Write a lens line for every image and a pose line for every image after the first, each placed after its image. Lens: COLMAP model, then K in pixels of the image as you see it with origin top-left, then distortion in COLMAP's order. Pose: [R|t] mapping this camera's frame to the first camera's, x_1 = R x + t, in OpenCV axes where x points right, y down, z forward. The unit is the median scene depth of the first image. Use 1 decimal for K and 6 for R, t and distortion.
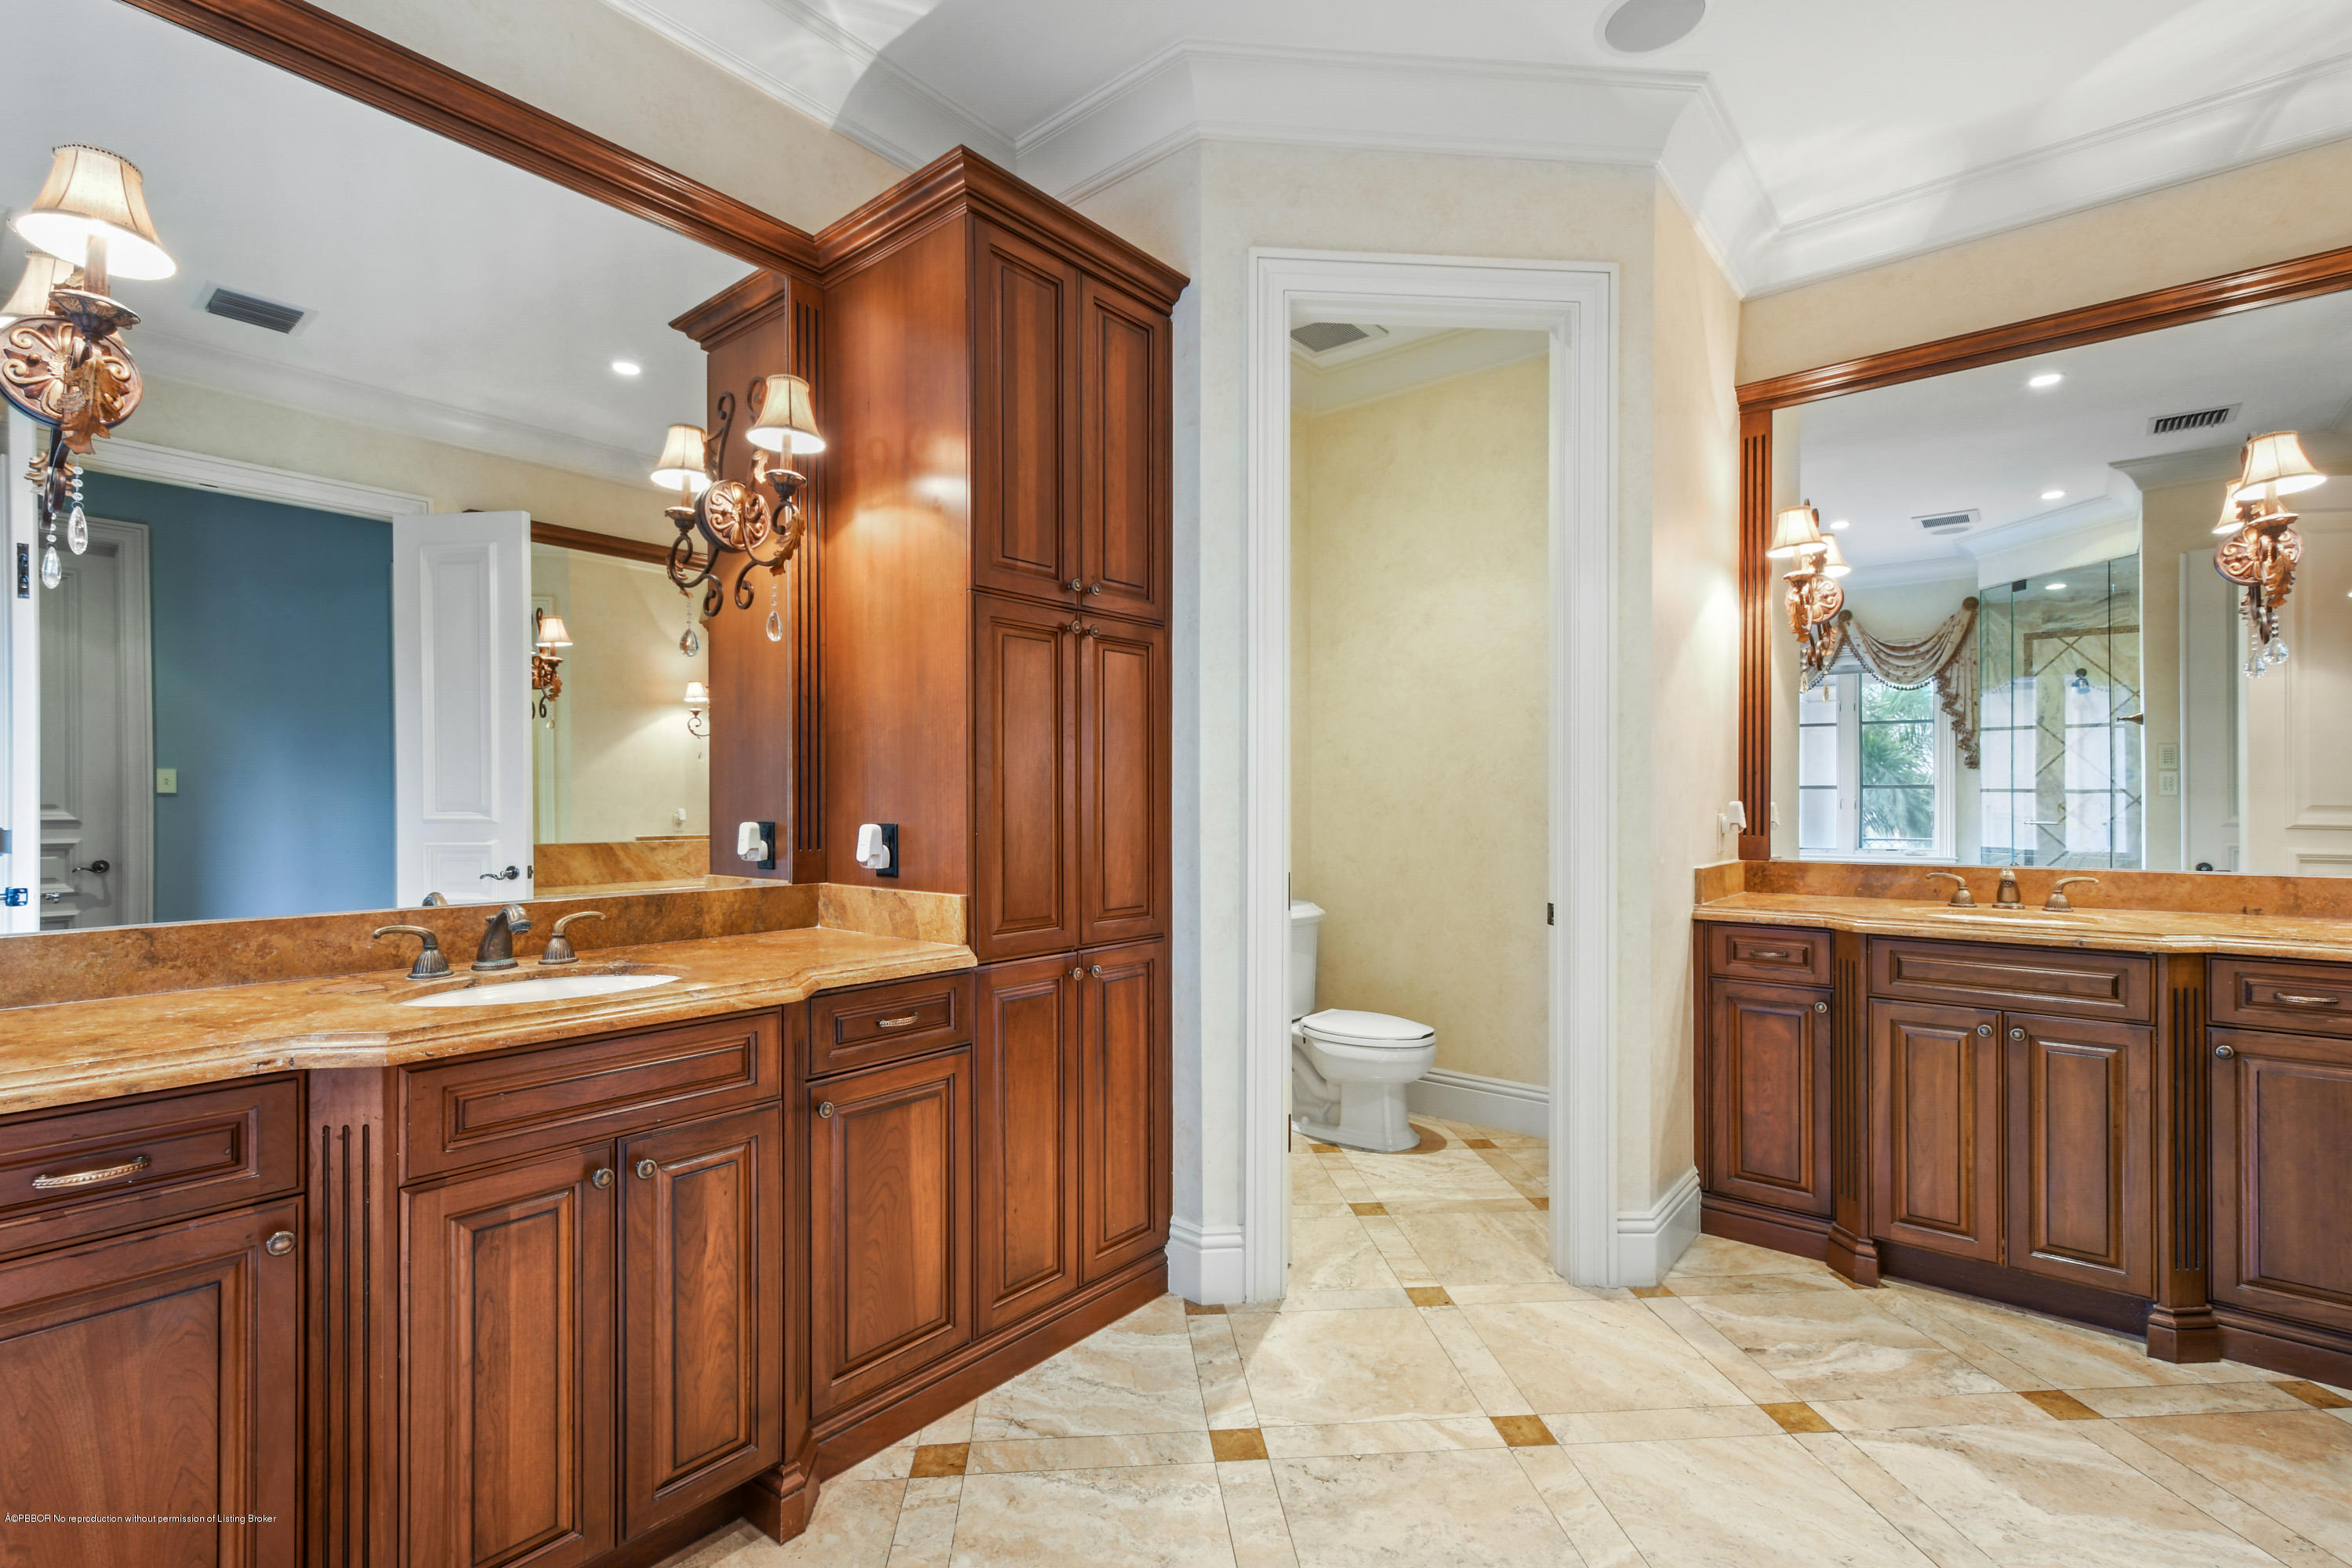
lens RADIAL K [[1052.0, 0, 1184.7], [0, 1052.0, 799.8], [0, 0, 1]] dist [0.007905, -0.000792]
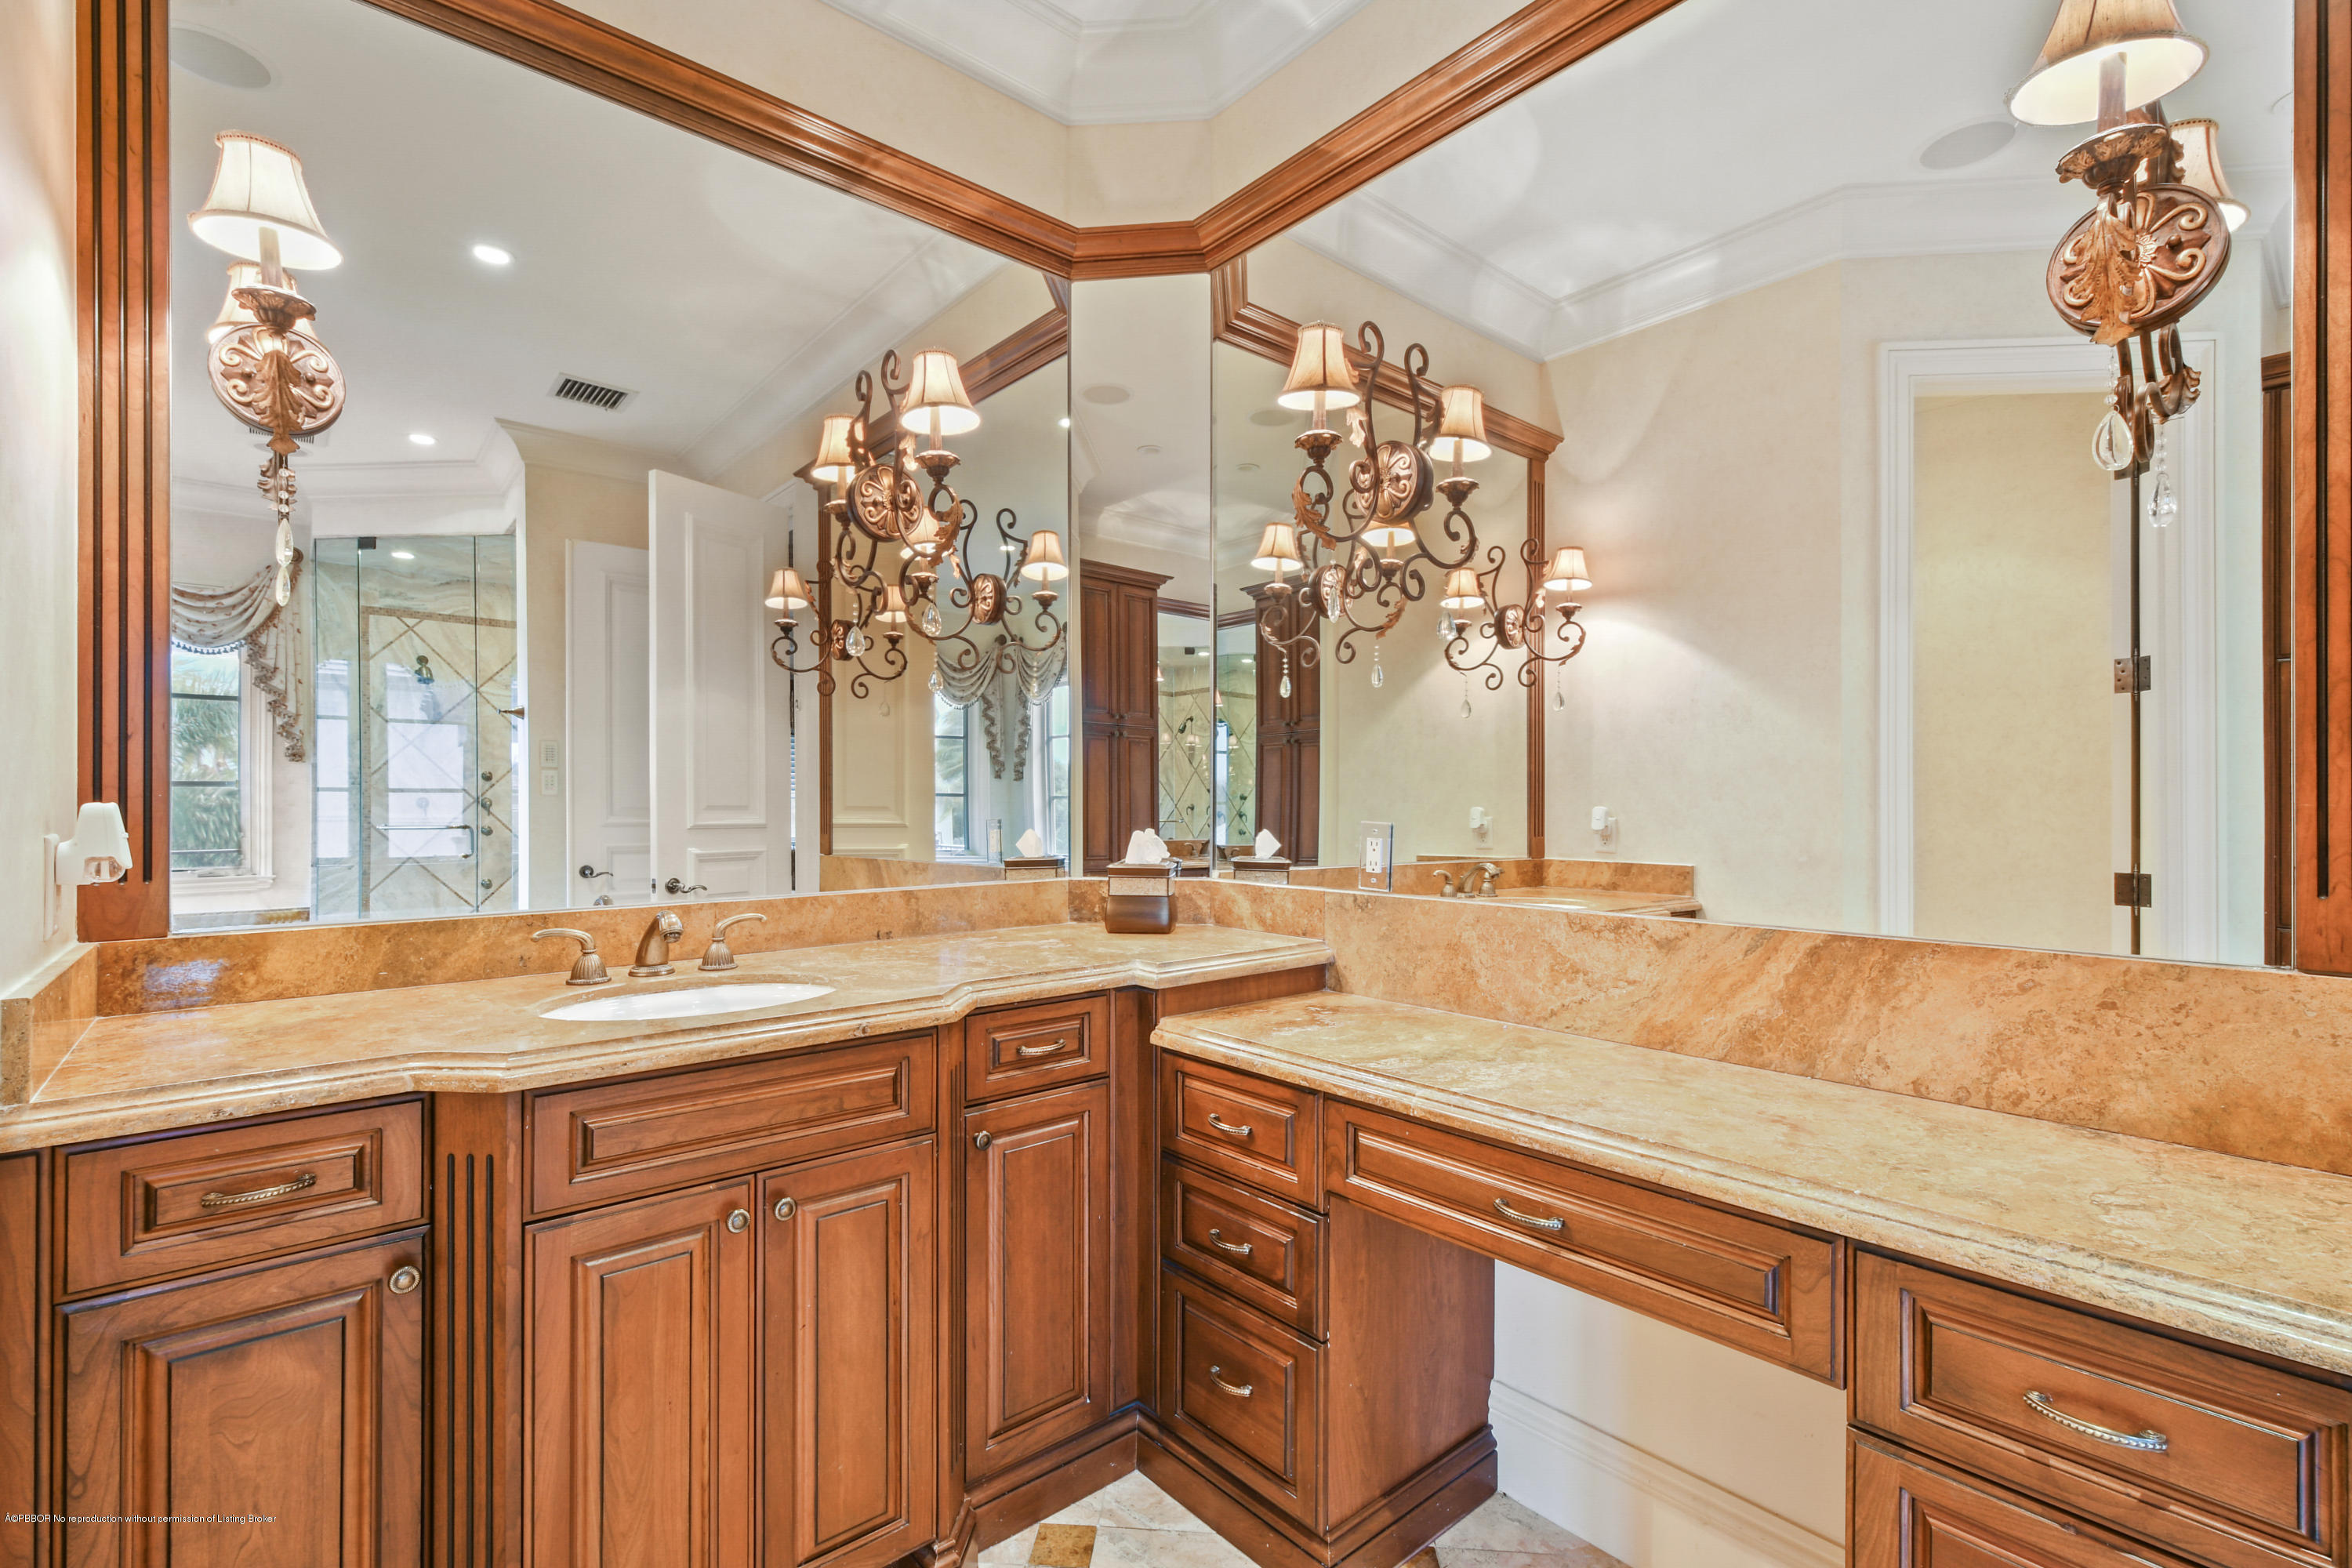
lens RADIAL K [[1052.0, 0, 1168.4], [0, 1052.0, 801.1], [0, 0, 1]] dist [0.007905, -0.000792]
pose [[0.182592, 0.000259, 0.983189, 0.223501], [0.000027, 1.000000, -0.000269, 0.000958], [-0.983189, 0.000075, 0.182592, 0.584055]]
